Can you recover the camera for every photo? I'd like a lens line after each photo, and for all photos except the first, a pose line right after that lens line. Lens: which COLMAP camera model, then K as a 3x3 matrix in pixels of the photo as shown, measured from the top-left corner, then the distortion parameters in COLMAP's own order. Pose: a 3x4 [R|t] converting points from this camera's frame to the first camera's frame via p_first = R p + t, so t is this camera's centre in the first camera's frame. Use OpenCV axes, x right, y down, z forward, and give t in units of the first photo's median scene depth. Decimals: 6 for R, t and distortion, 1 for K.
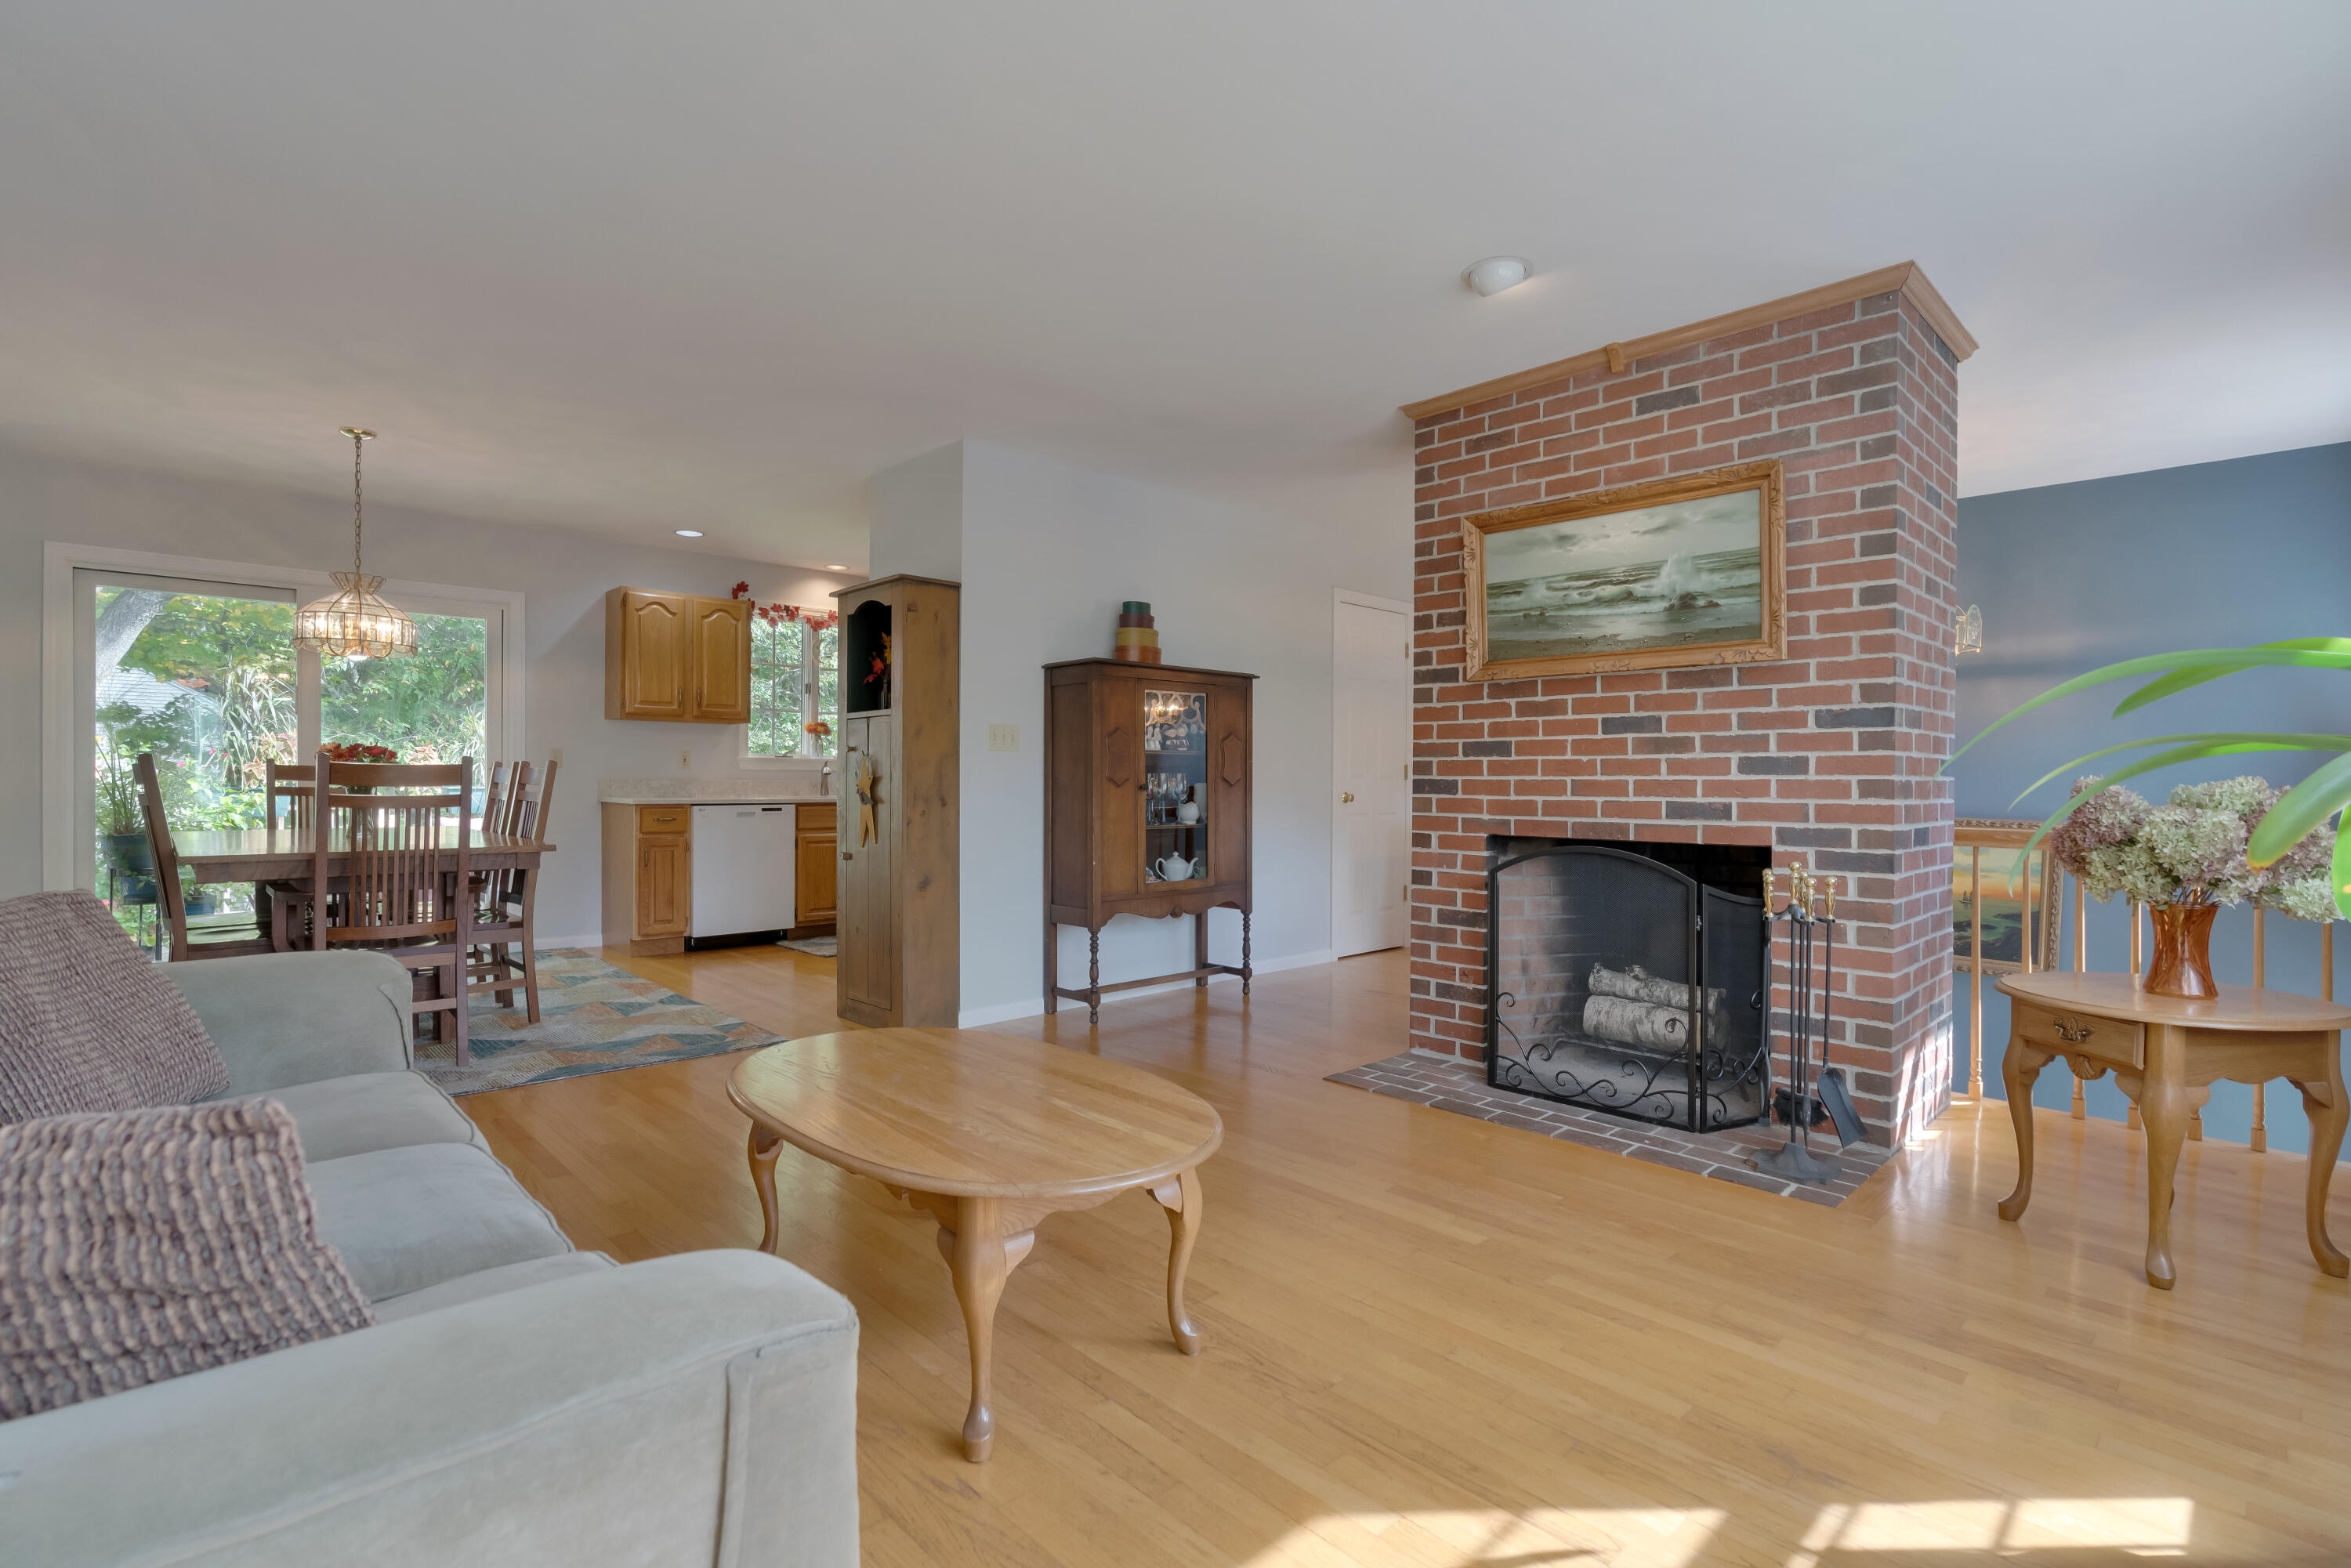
lens RADIAL K [[1099.2, 0, 1161.8], [0, 1099.2, 776.9], [0, 0, 1]] dist [-0.000495, -0.000081]
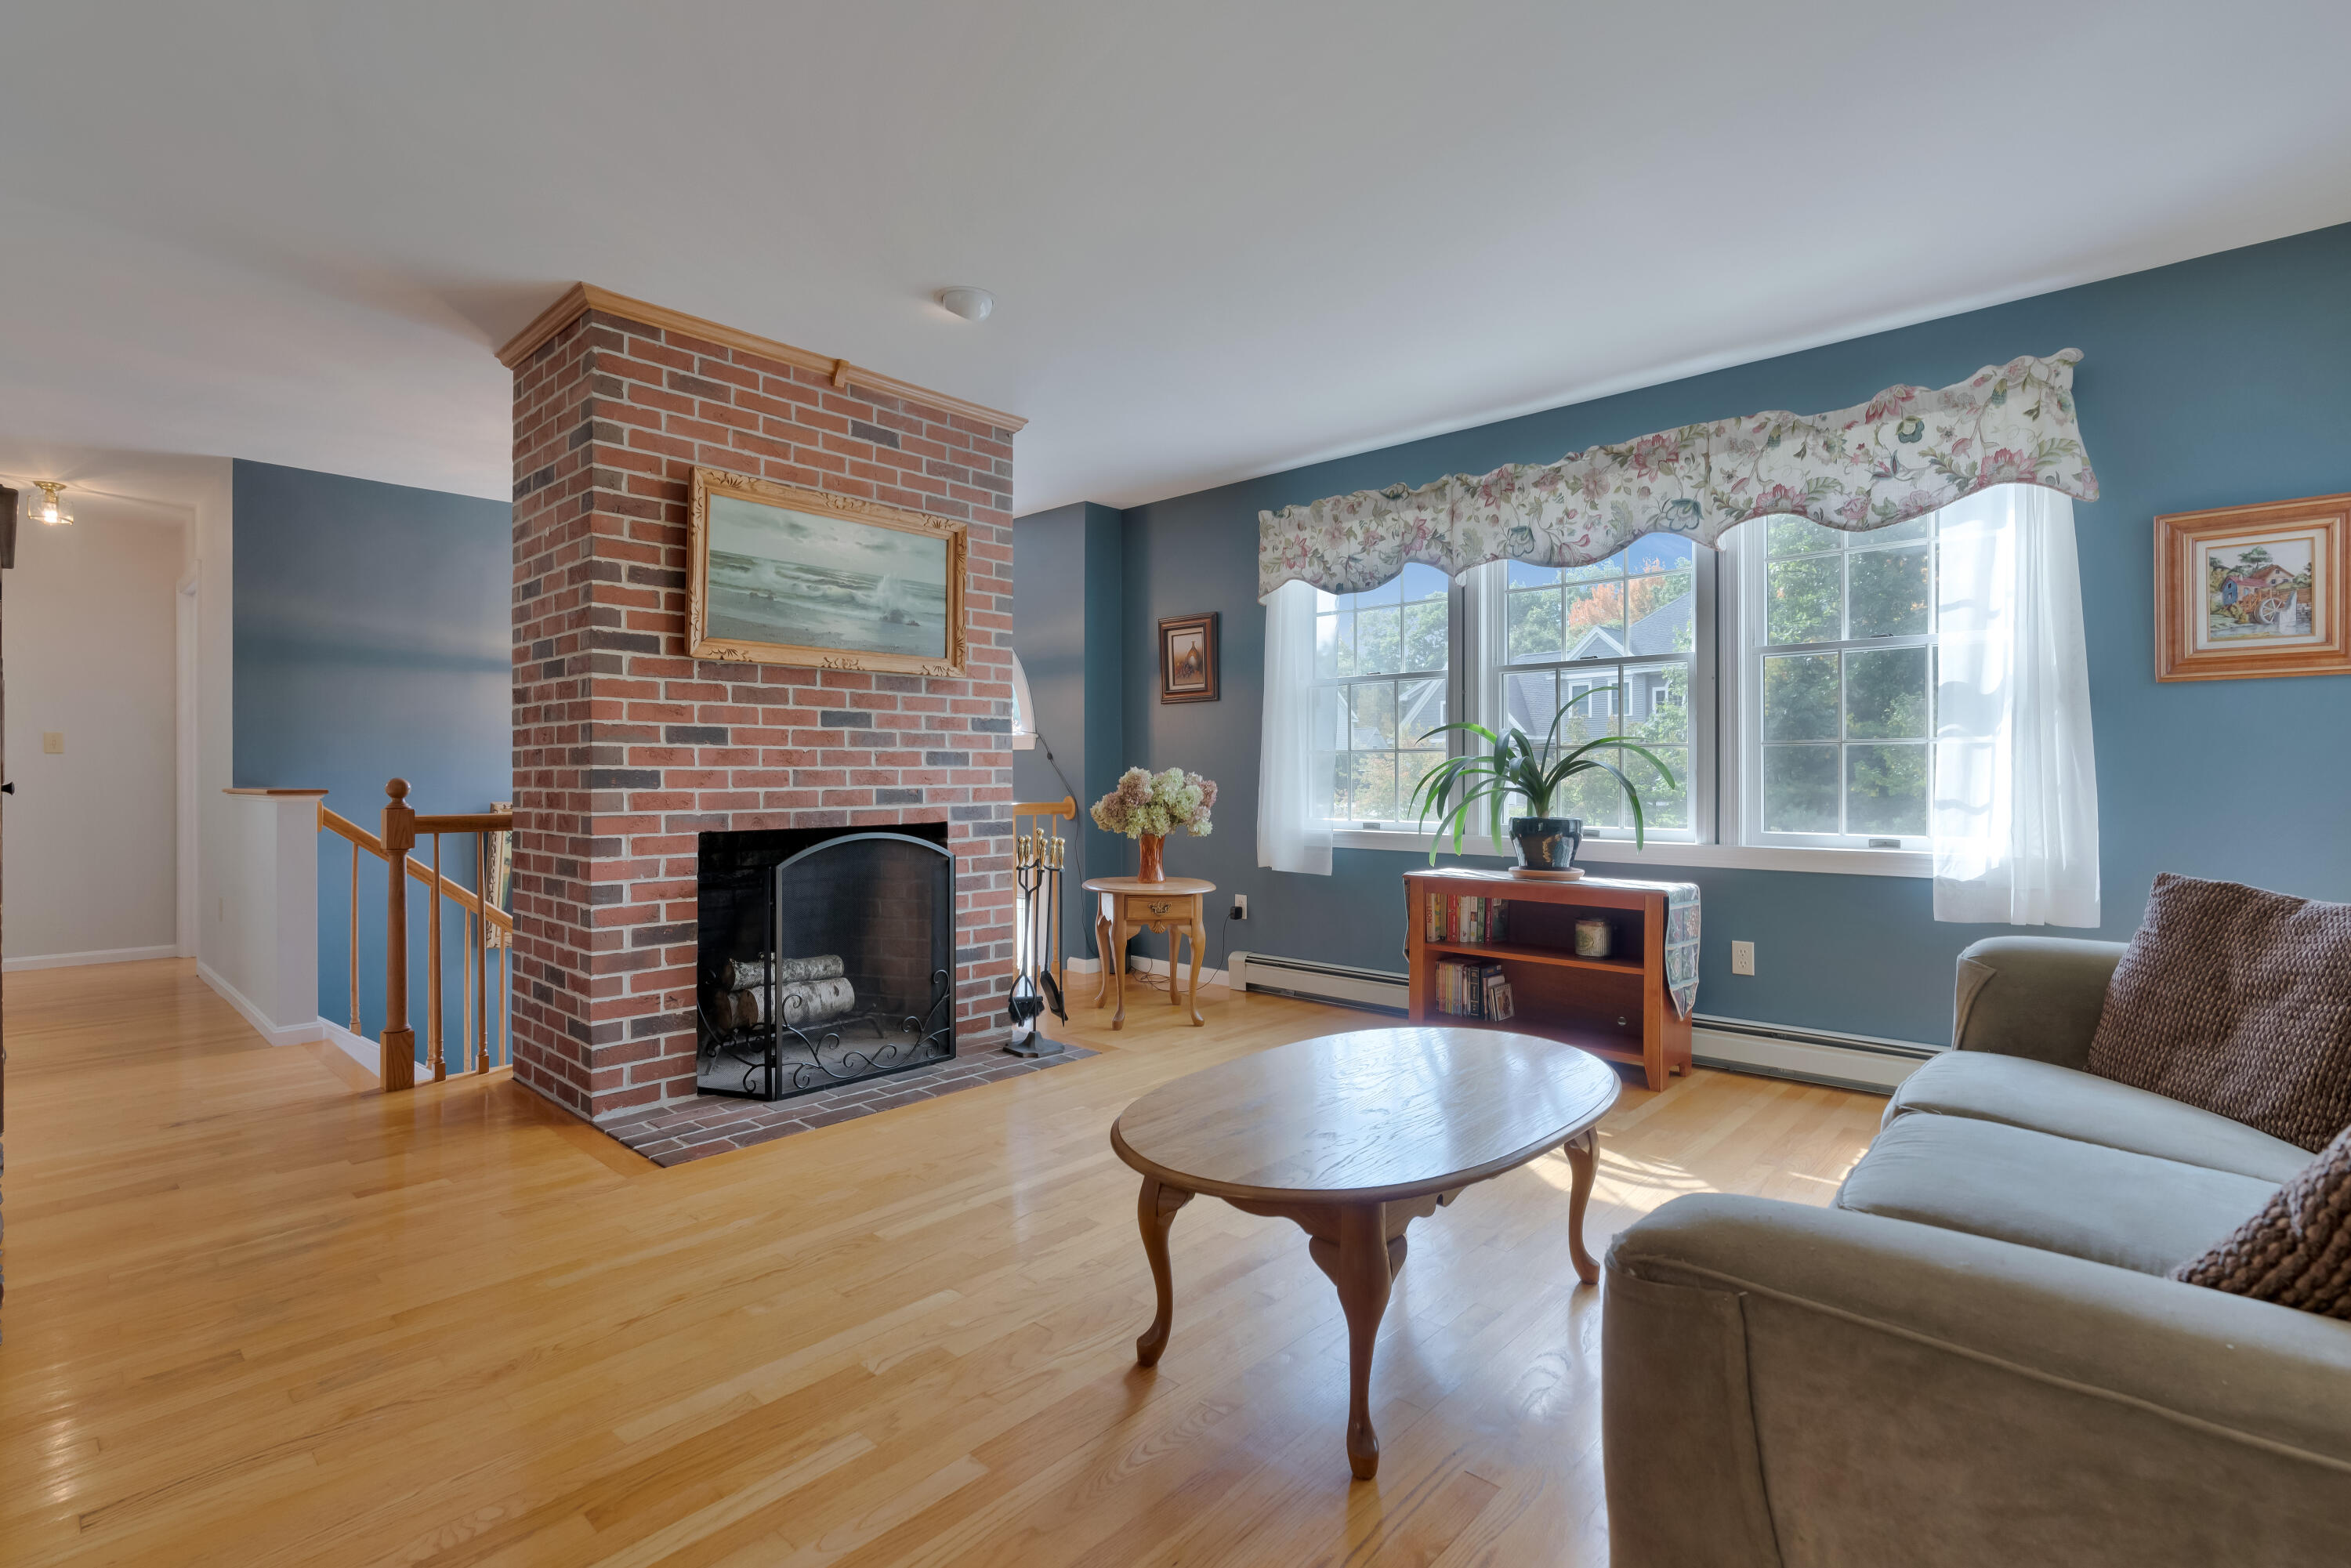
lens RADIAL K [[1099.2, 0, 1161.8], [0, 1099.2, 776.9], [0, 0, 1]] dist [-0.000495, -0.000081]
pose [[-0.064656, -0.003478, 0.997902, -0.656743], [0.002642, 0.999990, 0.003657, 0.005984], [-0.997904, 0.002873, -0.064646, 0.744294]]
